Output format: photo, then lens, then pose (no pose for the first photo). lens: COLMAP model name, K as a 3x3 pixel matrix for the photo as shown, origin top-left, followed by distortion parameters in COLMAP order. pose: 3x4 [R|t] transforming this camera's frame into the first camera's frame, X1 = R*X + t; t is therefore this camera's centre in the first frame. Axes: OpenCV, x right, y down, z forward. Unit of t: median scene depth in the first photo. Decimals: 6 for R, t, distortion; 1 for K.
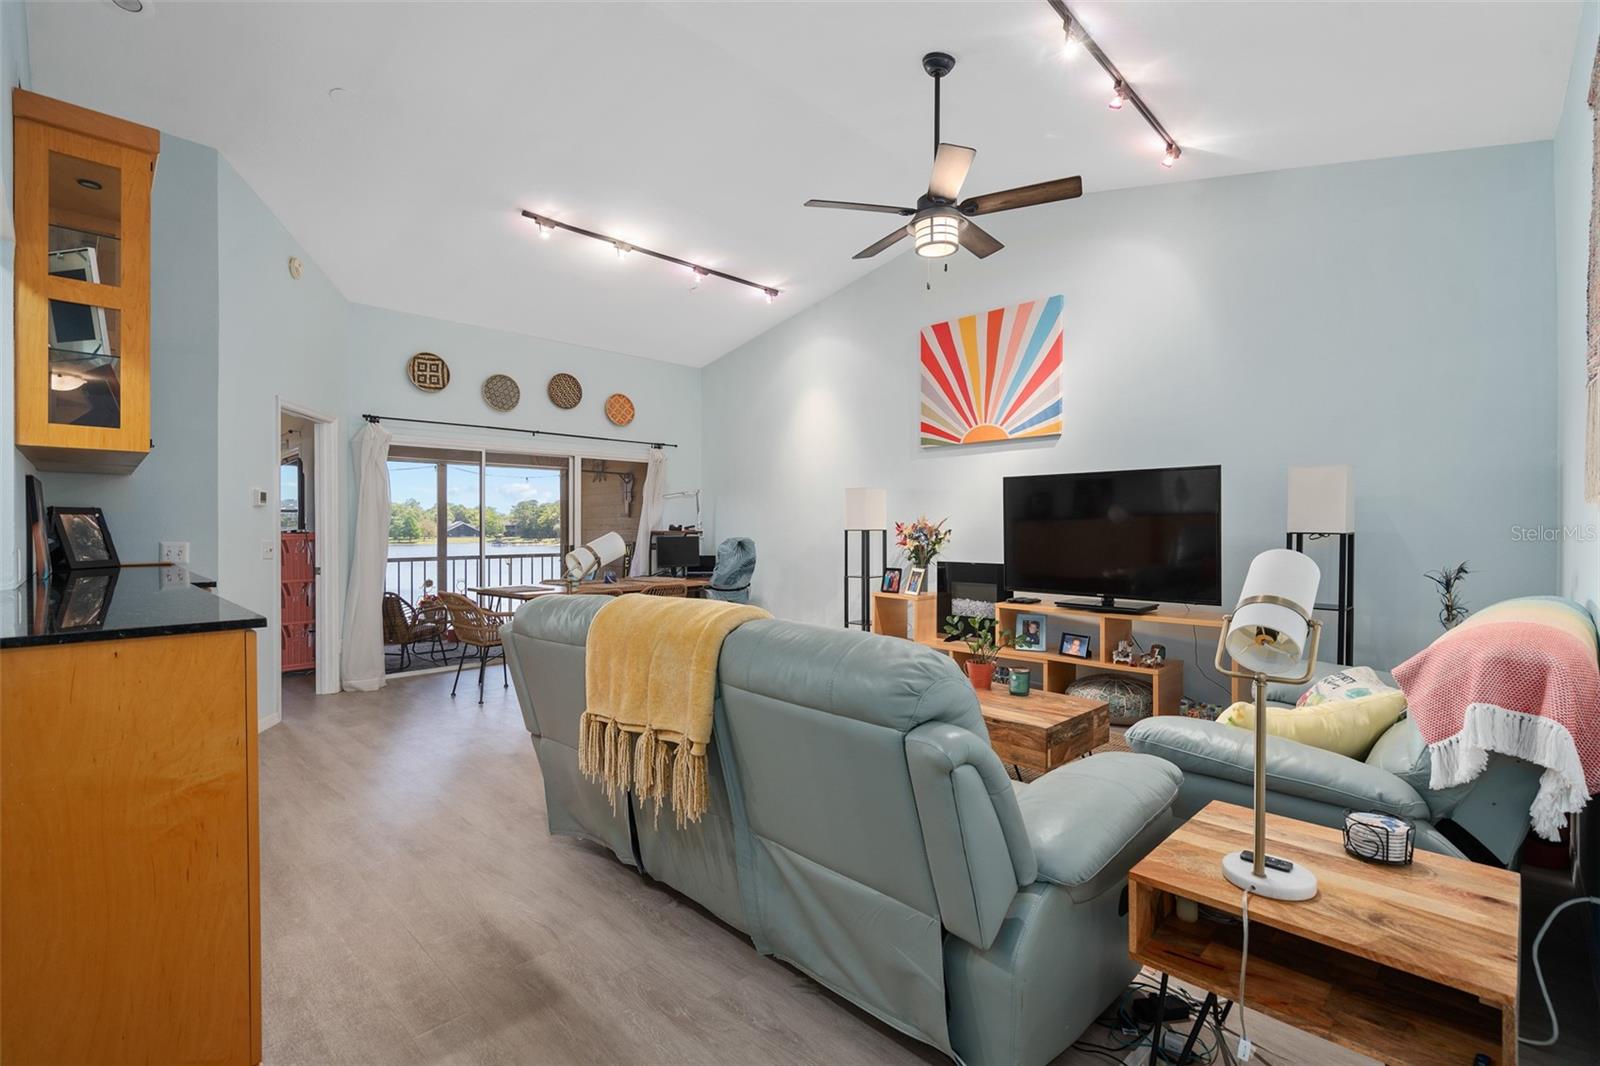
lens RADIAL K [[724.5, 0, 787.5], [0, 724.5, 532.2], [0, 0, 1]] dist [-0.008304, 0.001567]
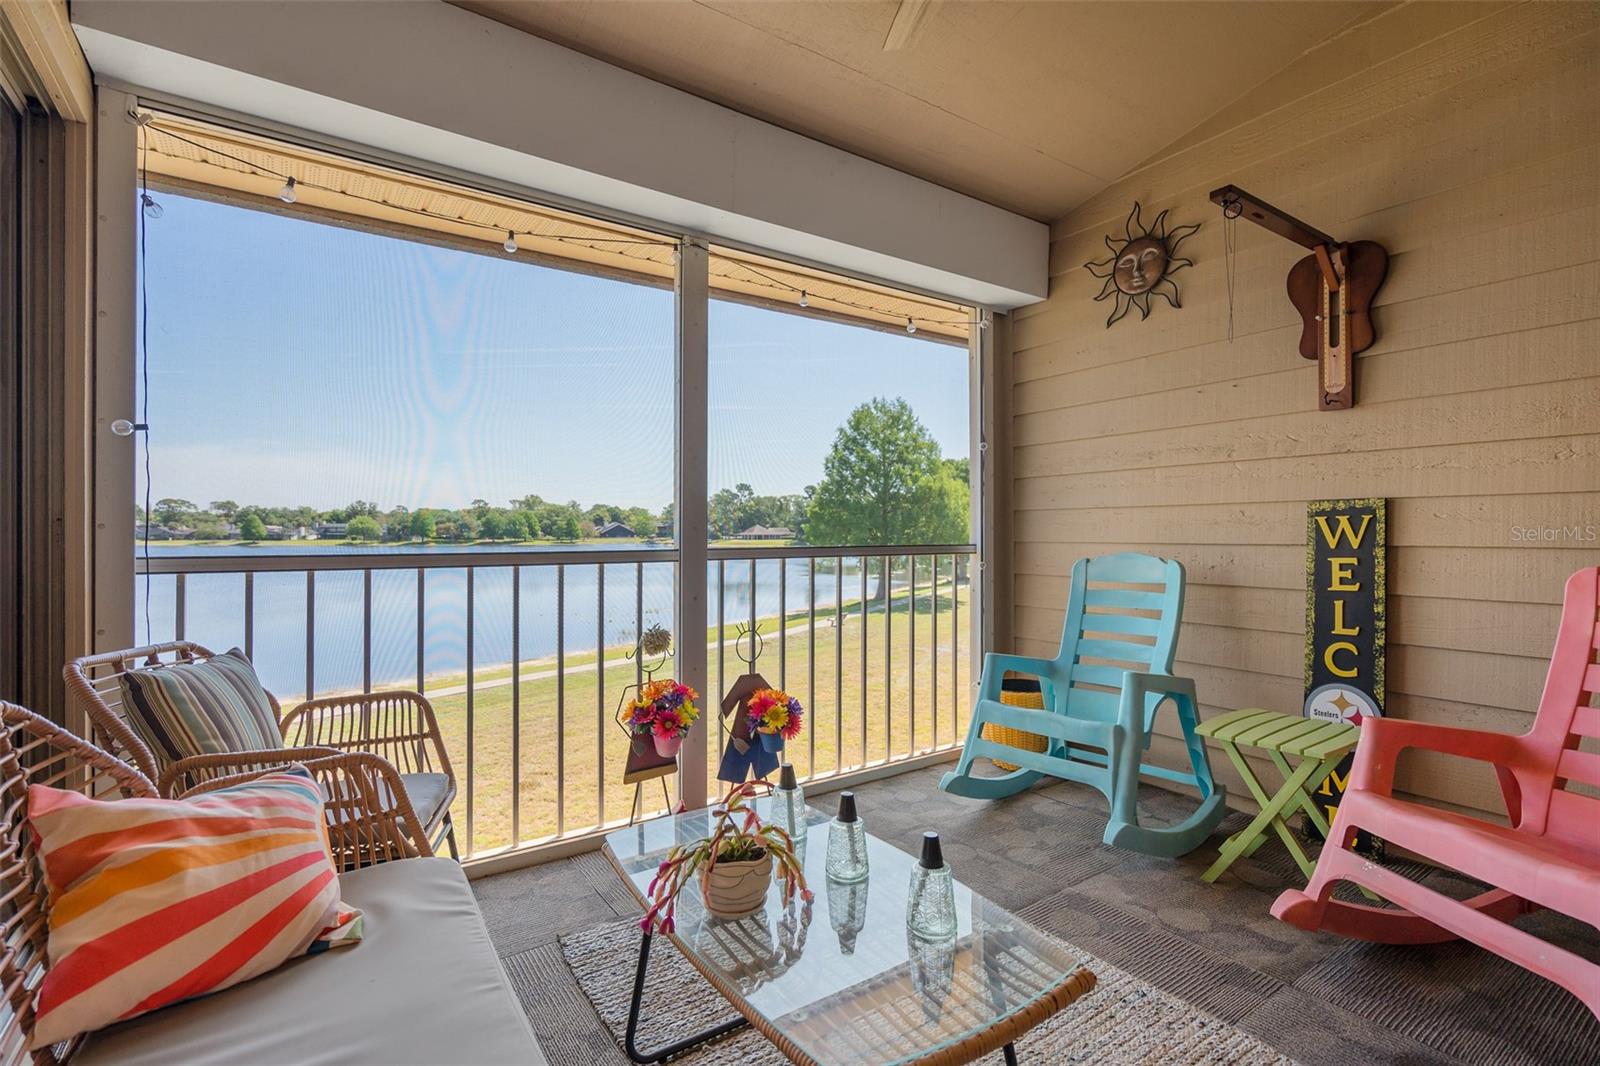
lens RADIAL K [[732.6, 0, 790.4], [0, 732.6, 520.4], [0, 0, 1]] dist [-0.008243, 0.005280]
pose [[0.981991, -0.001393, -0.188921, -0.463468], [-0.002062, 0.999834, -0.018088, 0.033511], [0.188915, 0.018151, 0.981826, 0.865122]]
